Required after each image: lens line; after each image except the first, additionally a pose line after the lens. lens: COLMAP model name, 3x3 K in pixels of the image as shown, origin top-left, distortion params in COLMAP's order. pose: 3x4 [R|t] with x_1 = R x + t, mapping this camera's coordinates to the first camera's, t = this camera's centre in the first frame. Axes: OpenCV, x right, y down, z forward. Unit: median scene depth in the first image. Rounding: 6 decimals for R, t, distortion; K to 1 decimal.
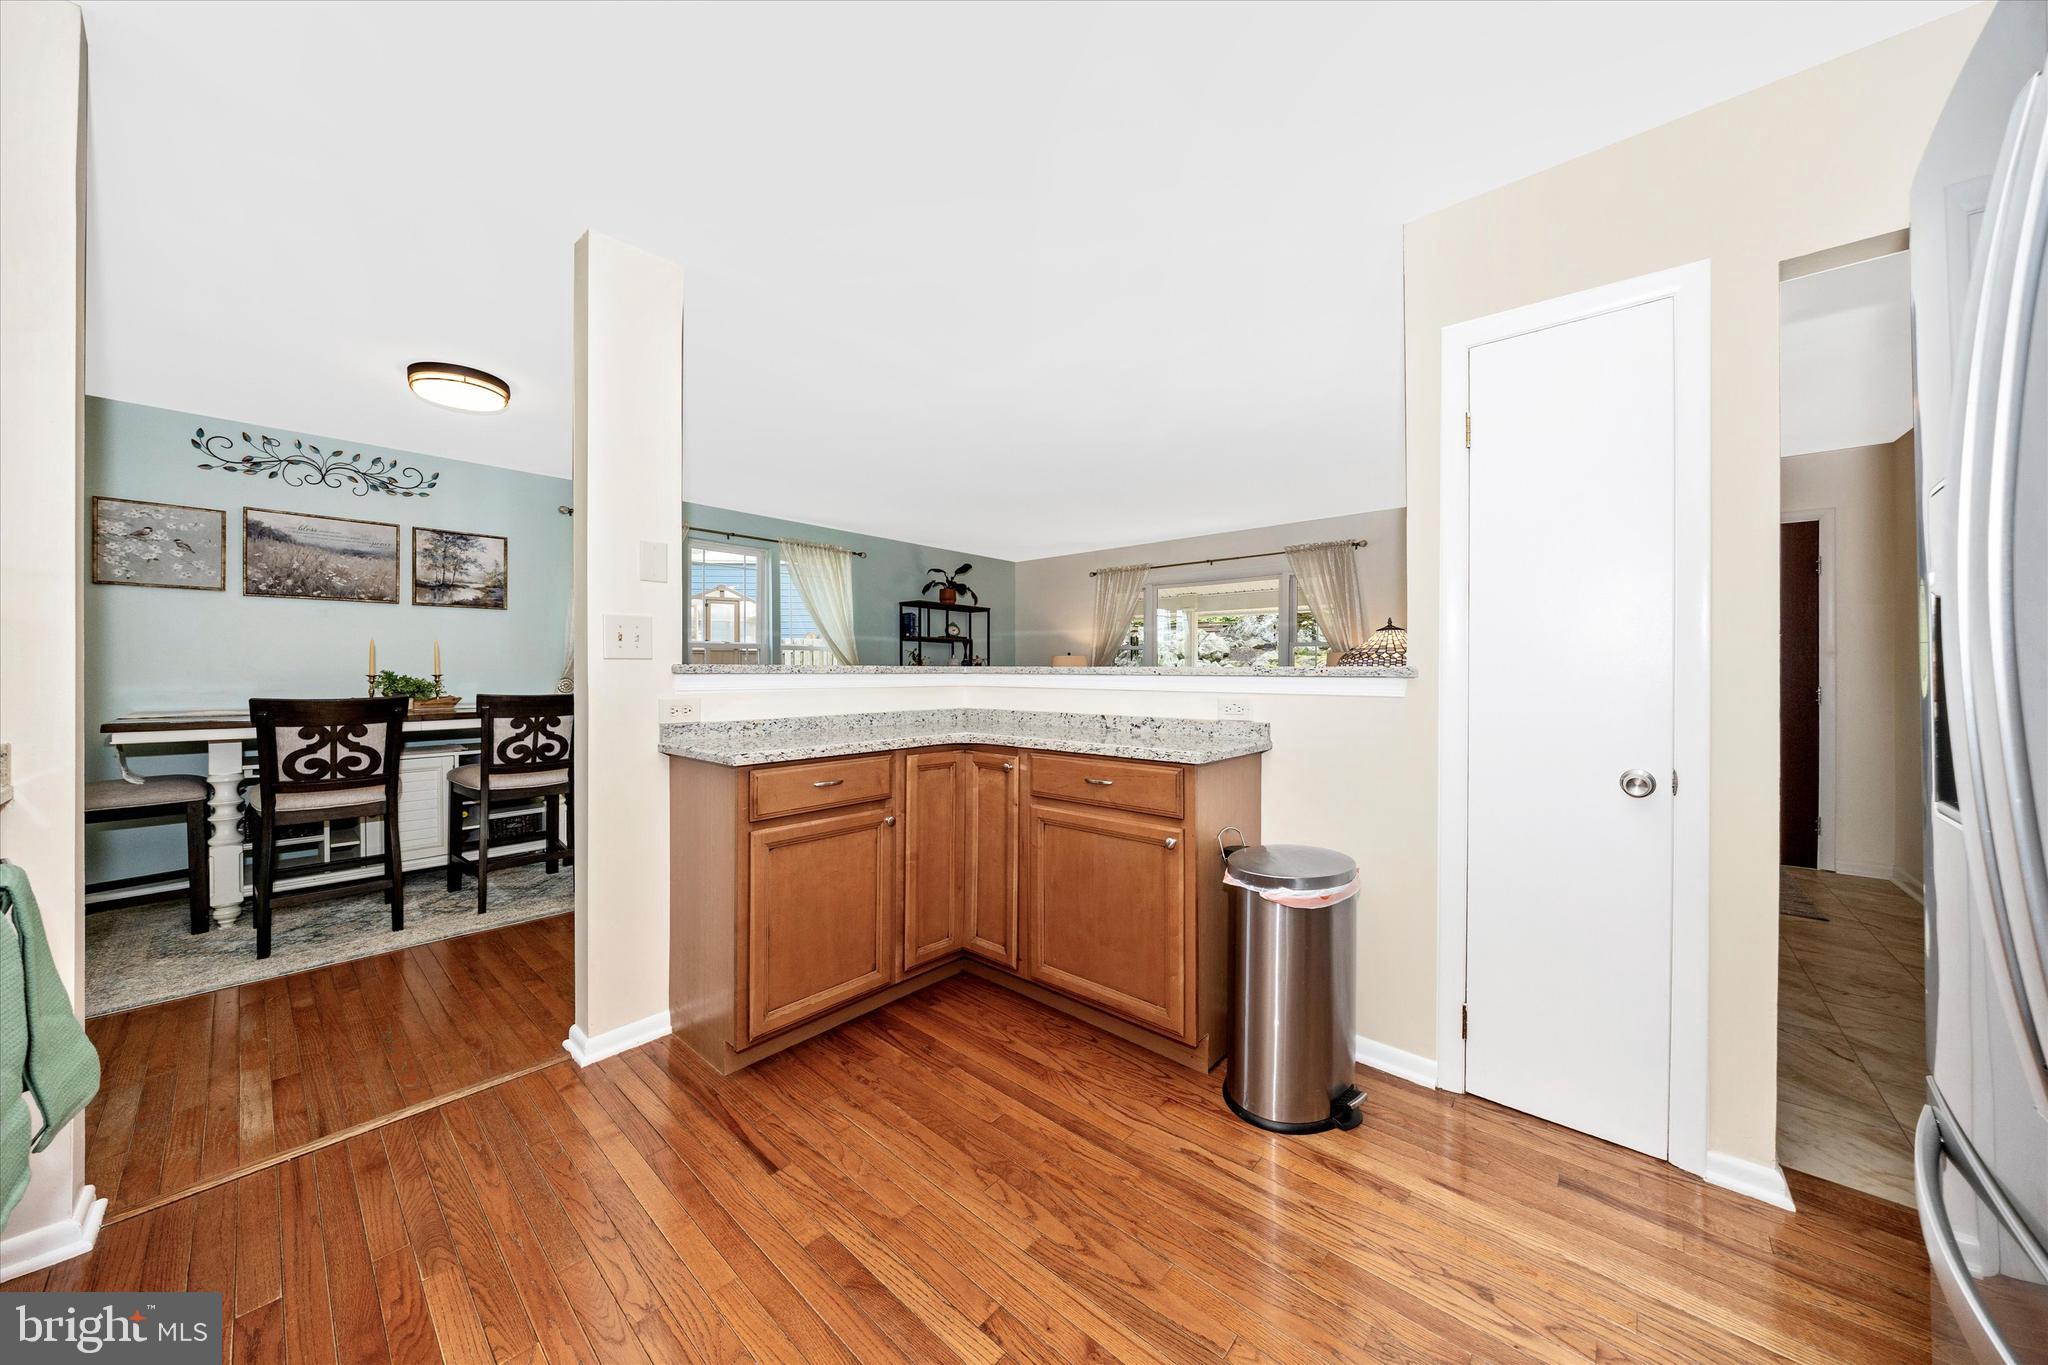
lens RADIAL K [[694.9, 0, 1025.1], [0, 694.9, 673.1], [0, 0, 1]] dist [-0.020439, 0.006834]
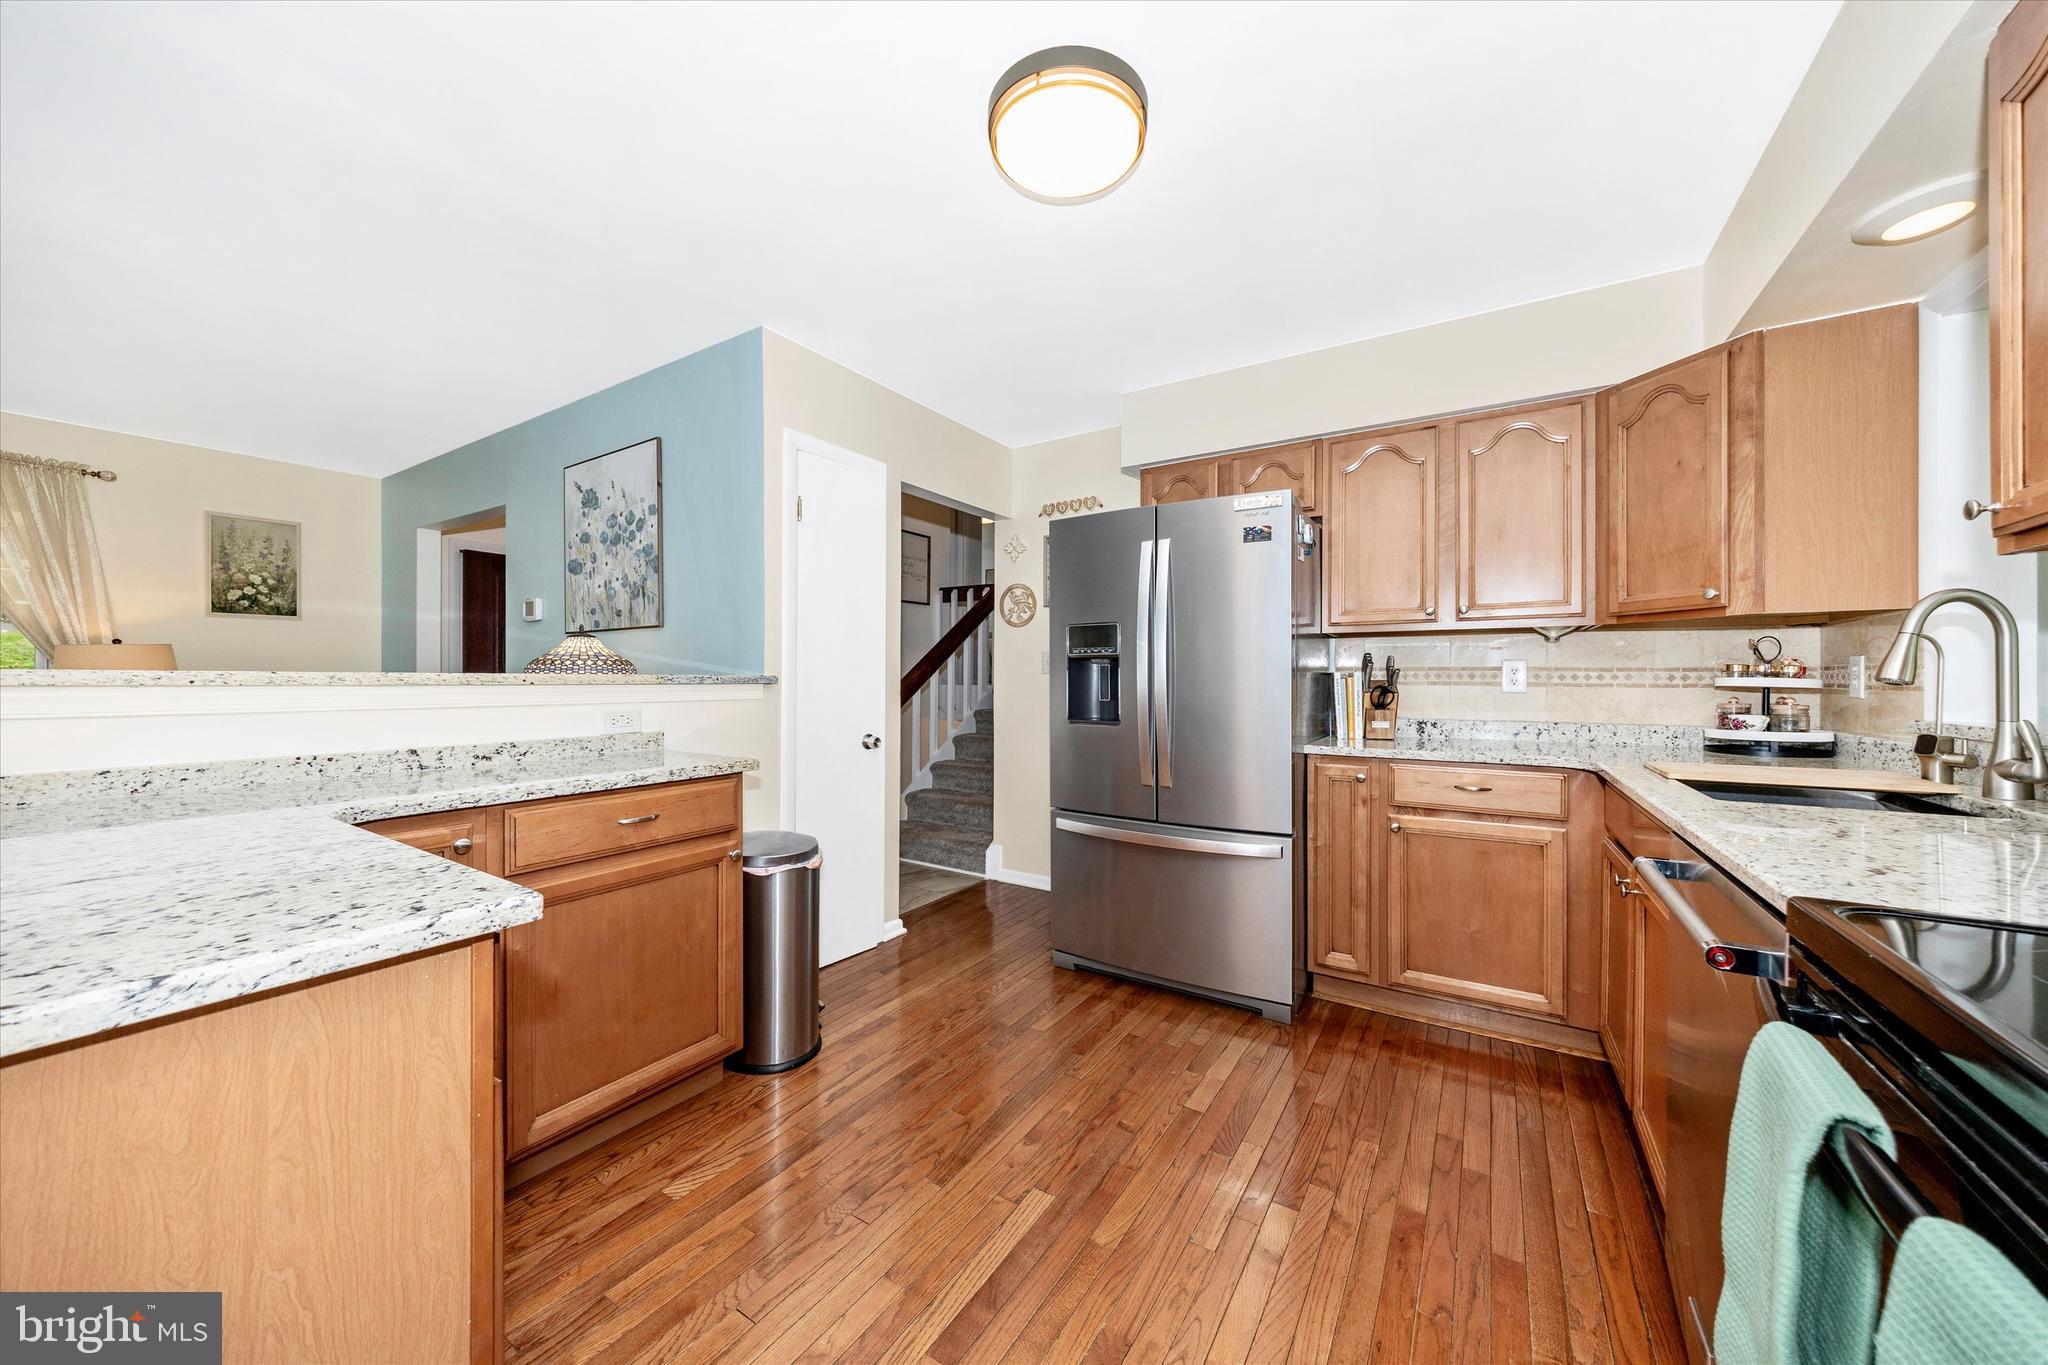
lens RADIAL K [[713.4, 0, 1020.7], [0, 713.4, 679.1], [0, 0, 1]] dist [-0.000948, -0.000257]
pose [[-0.151547, -0.005663, 0.988434, -0.448143], [-0.001489, 0.999984, 0.005501, -0.006357], [-0.988449, -0.000638, -0.151553, 0.393730]]
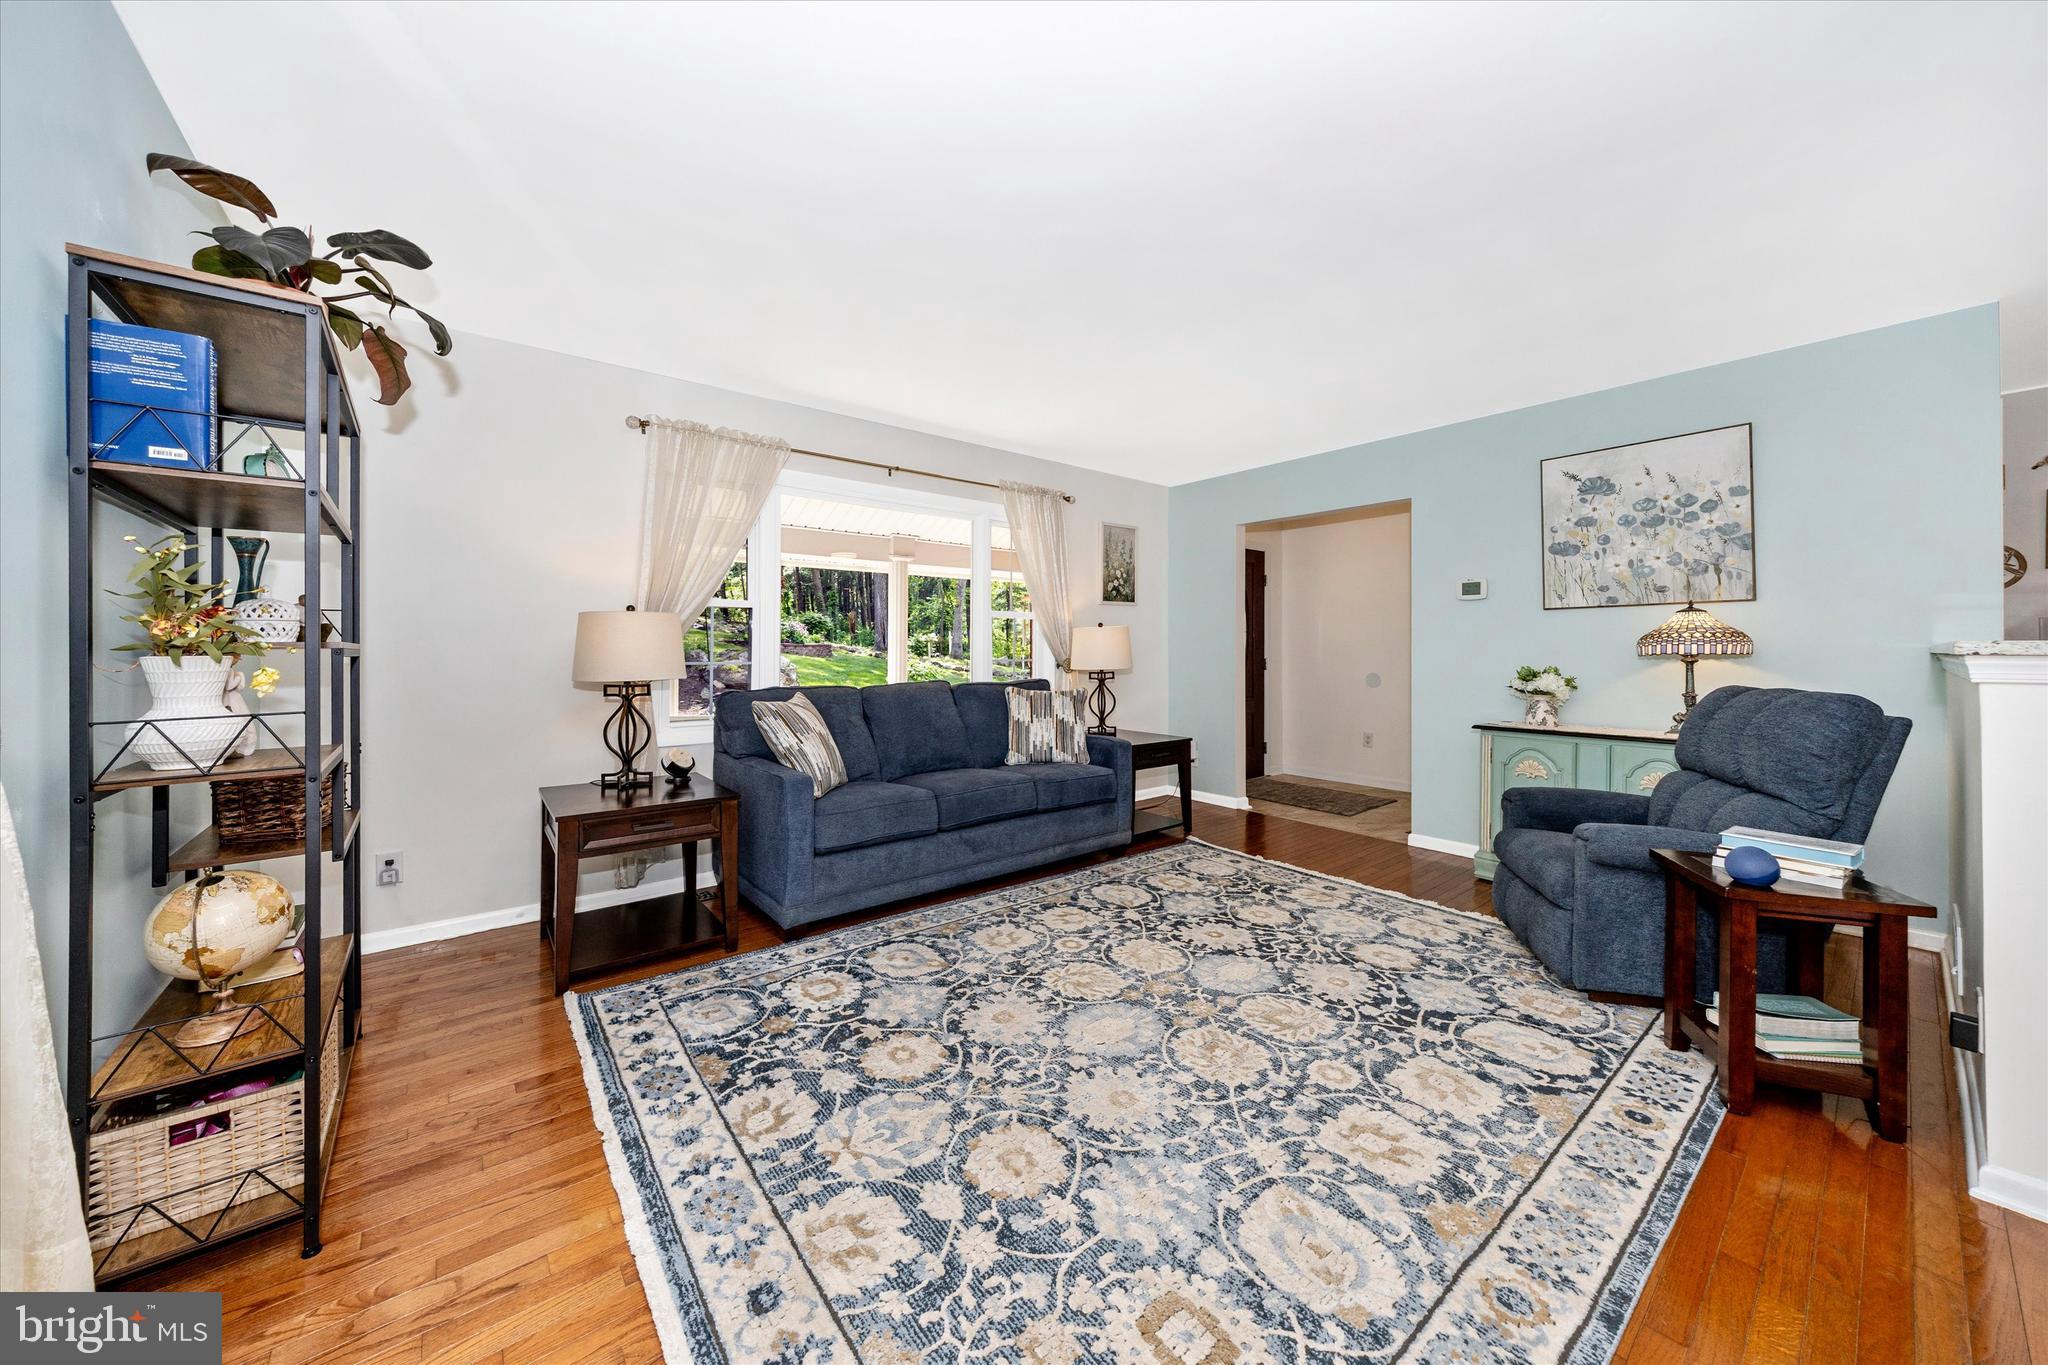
lens RADIAL K [[717.7, 0, 1021.6], [0, 717.7, 644.7], [0, 0, 1]] dist [0.001941, -0.000221]
pose [[0.169858, 0.000853, 0.985468, -0.591055], [0.006190, 0.999979, -0.001933, -0.011356], [-0.985449, 0.006428, 0.169849, 1.409991]]
